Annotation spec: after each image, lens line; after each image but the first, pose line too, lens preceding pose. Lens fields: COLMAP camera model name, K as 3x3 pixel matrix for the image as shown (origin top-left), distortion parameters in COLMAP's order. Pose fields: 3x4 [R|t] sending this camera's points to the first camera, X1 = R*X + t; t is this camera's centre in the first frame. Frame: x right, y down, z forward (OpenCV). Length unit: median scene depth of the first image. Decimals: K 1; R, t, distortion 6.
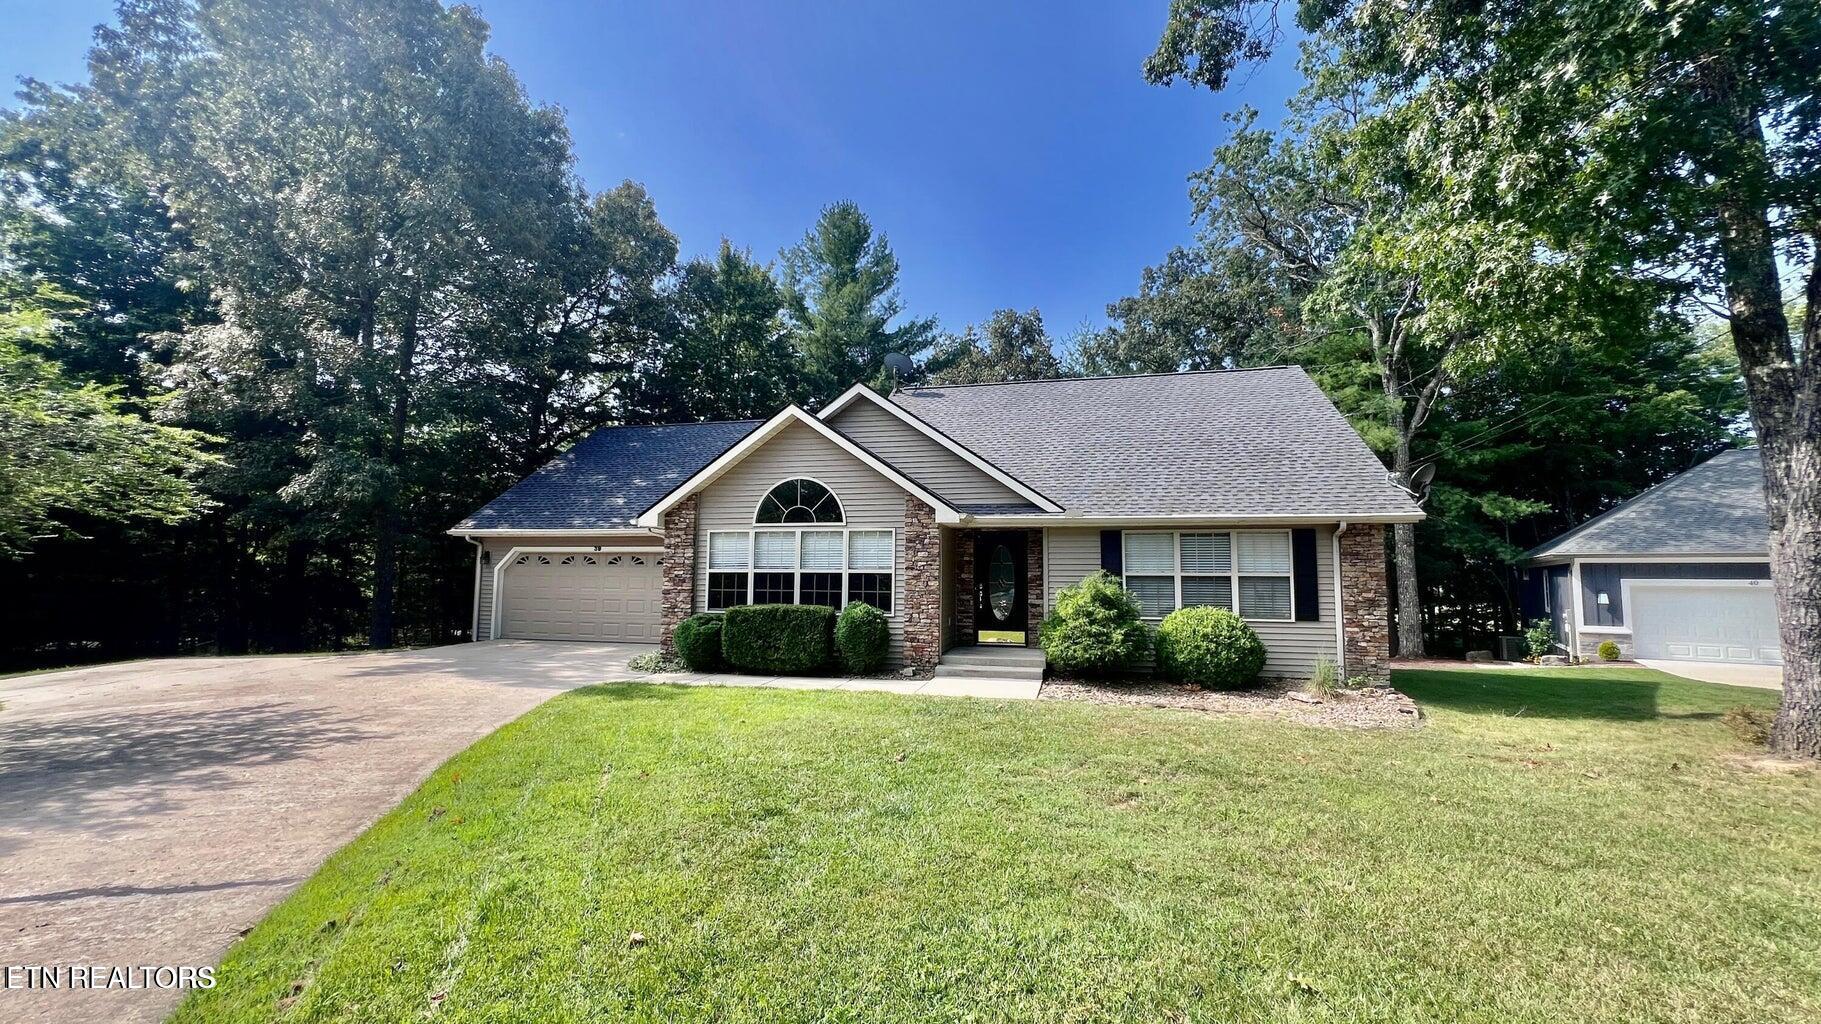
lens RADIAL K [[725.8, 0, 920.3], [0, 725.8, 517.5], [0, 0, 1]] dist [-0.002204, 0.000494]
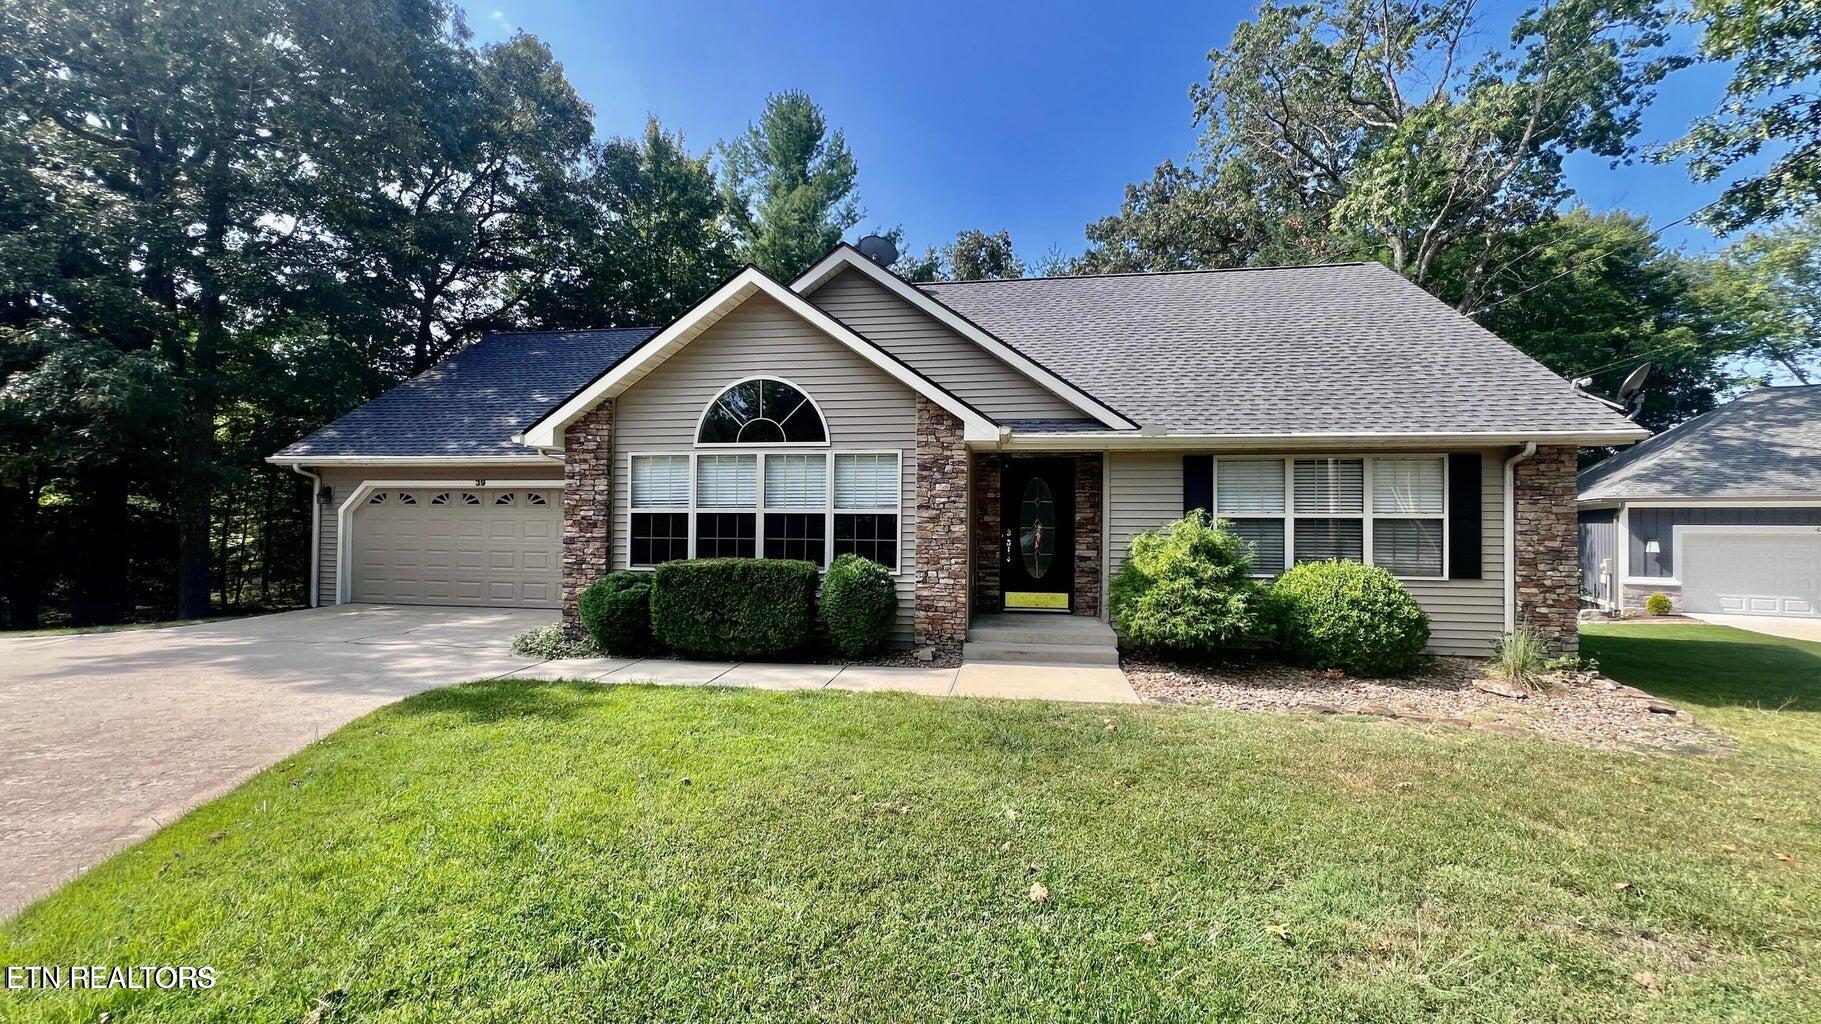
lens RADIAL K [[725.8, 0, 916.5], [0, 725.8, 512.7], [0, 0, 1]] dist [-0.002204, 0.000494]
pose [[0.997076, 0.001592, 0.076395, -0.070415], [-0.006511, 0.997917, 0.064181, 0.028646], [-0.076134, -0.064491, 0.995010, 0.282239]]
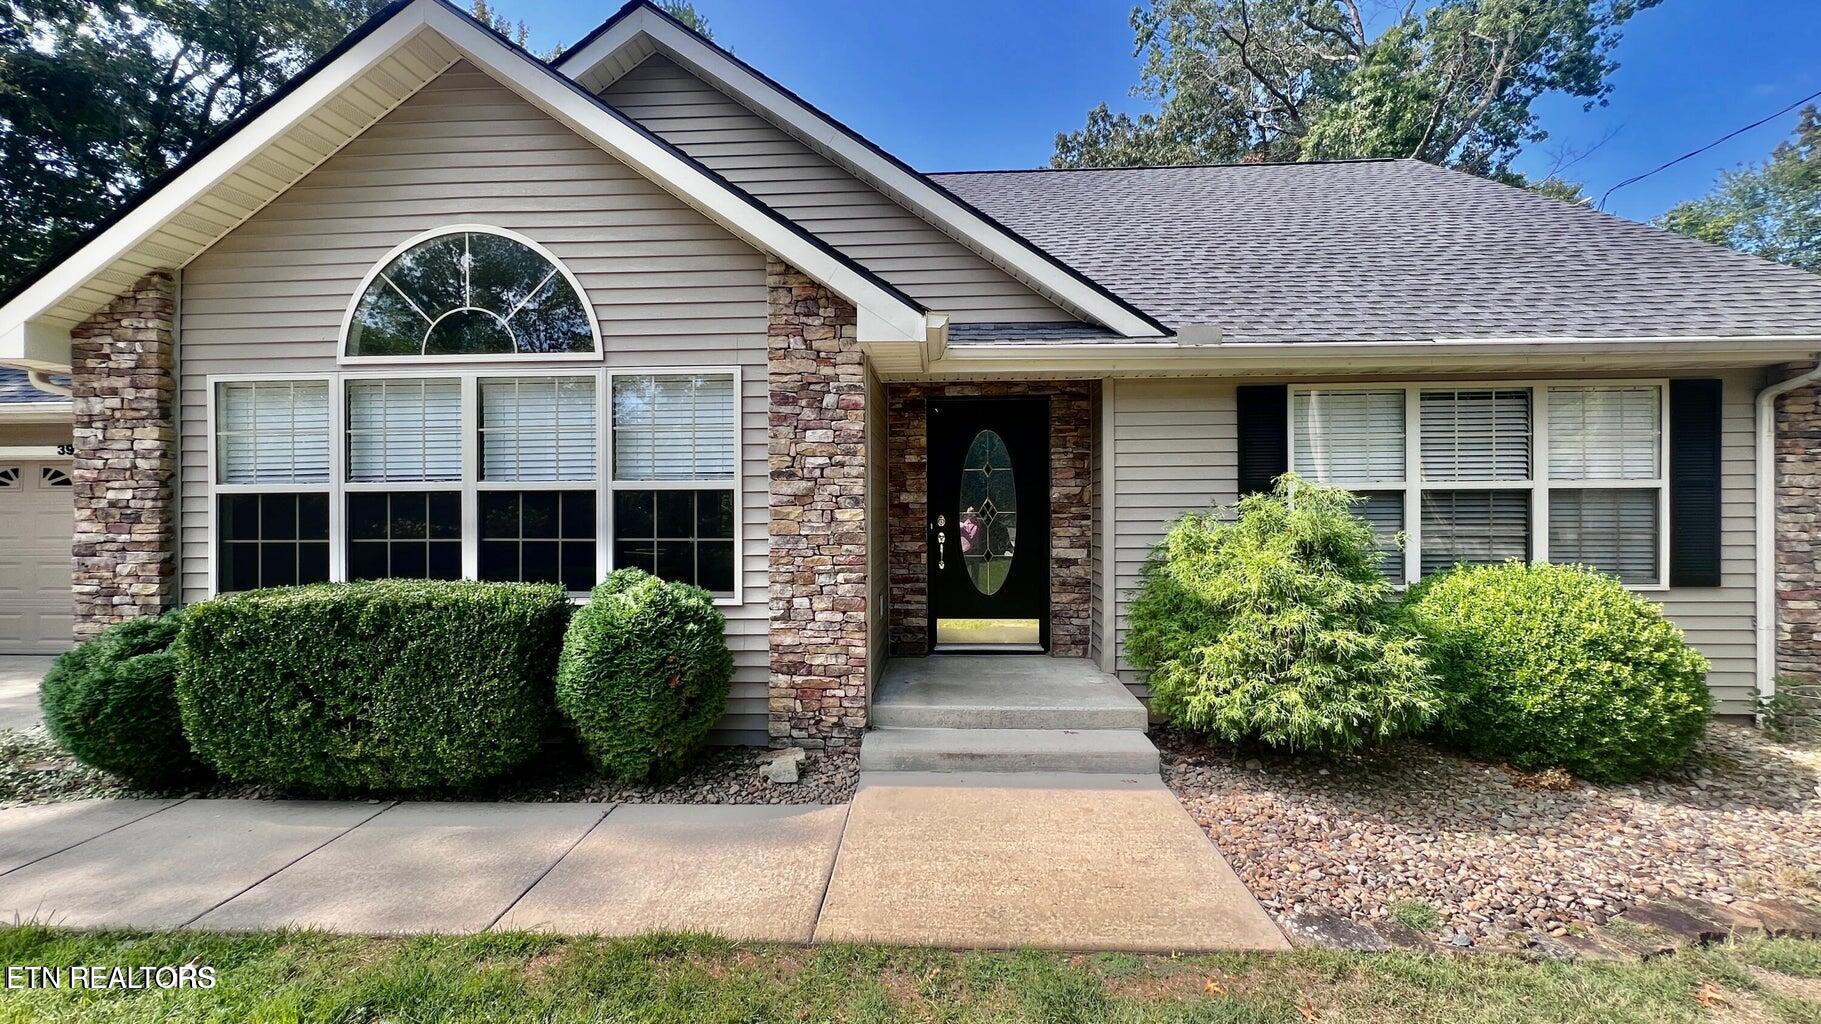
lens RADIAL K [[726.0, 0, 911.4], [0, 726.0, 507.0], [0, 0, 1]] dist [-0.002226, 0.000333]
pose [[0.984251, -0.011606, 0.176393, -0.014976], [-0.001718, 0.997167, 0.075196, 0.054752], [-0.176766, -0.074315, 0.981443, 0.586330]]
